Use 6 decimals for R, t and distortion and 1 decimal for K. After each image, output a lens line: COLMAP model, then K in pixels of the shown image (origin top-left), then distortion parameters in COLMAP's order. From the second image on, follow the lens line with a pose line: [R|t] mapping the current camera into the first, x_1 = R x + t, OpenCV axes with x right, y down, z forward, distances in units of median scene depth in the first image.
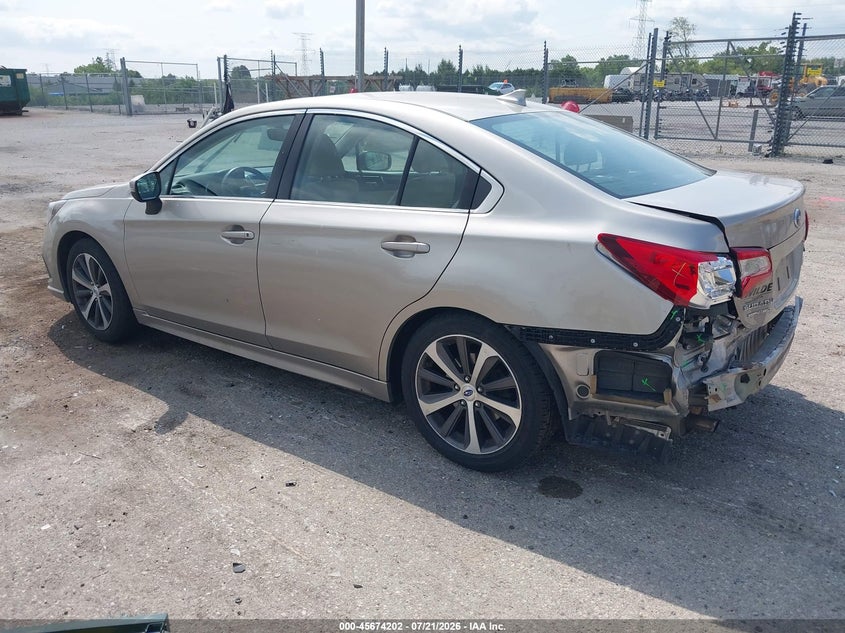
lens RADIAL K [[681.2, 0, 422.8], [0, 681.2, 300.7], [0, 0, 1]] dist [0.009146, -0.005930]
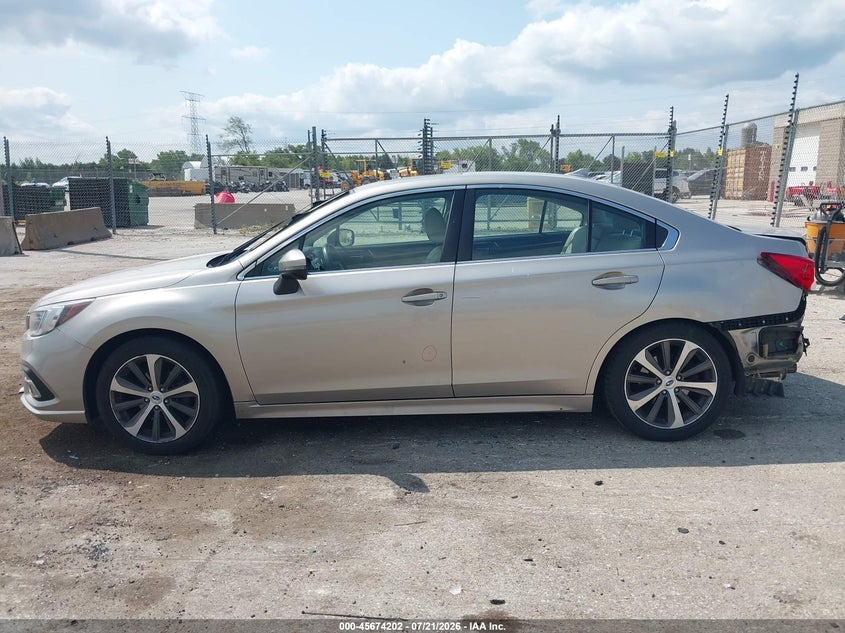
lens RADIAL K [[673.1, 0, 422.5], [0, 673.1, 316.5], [0, 0, 1]] dist [0.017710, -0.036497]
pose [[0.811030, -0.124051, 0.571700, -0.902285], [0.183246, 0.981948, -0.046889, -0.017684], [-0.555563, 0.142790, 0.819122, 0.130393]]
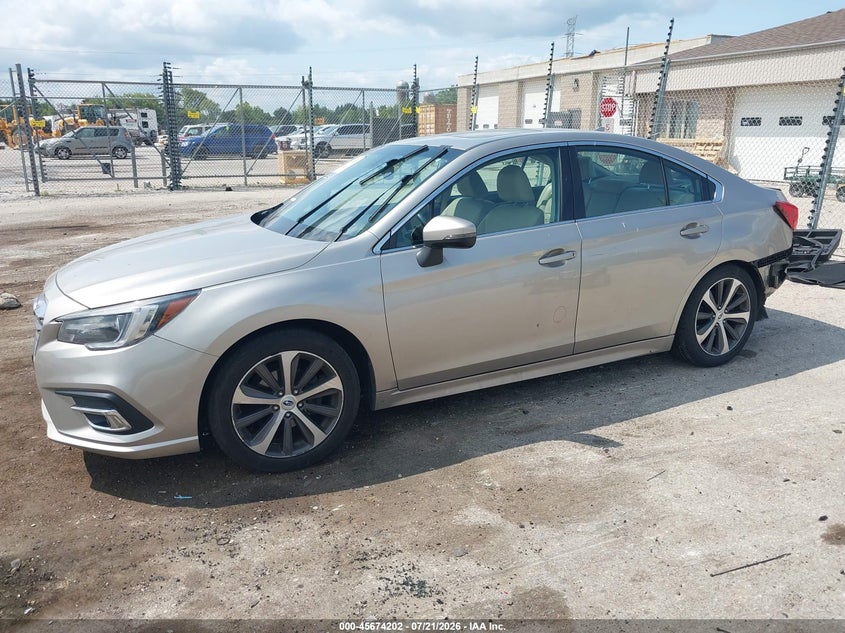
lens RADIAL K [[673.1, 0, 422.5], [0, 673.1, 316.5], [0, 0, 1]] dist [0.017710, -0.036497]
pose [[0.445428, -0.234972, 0.863934, -1.327165], [0.262423, 0.956831, 0.124937, -0.200561], [-0.855995, 0.171066, 0.487861, 0.691723]]
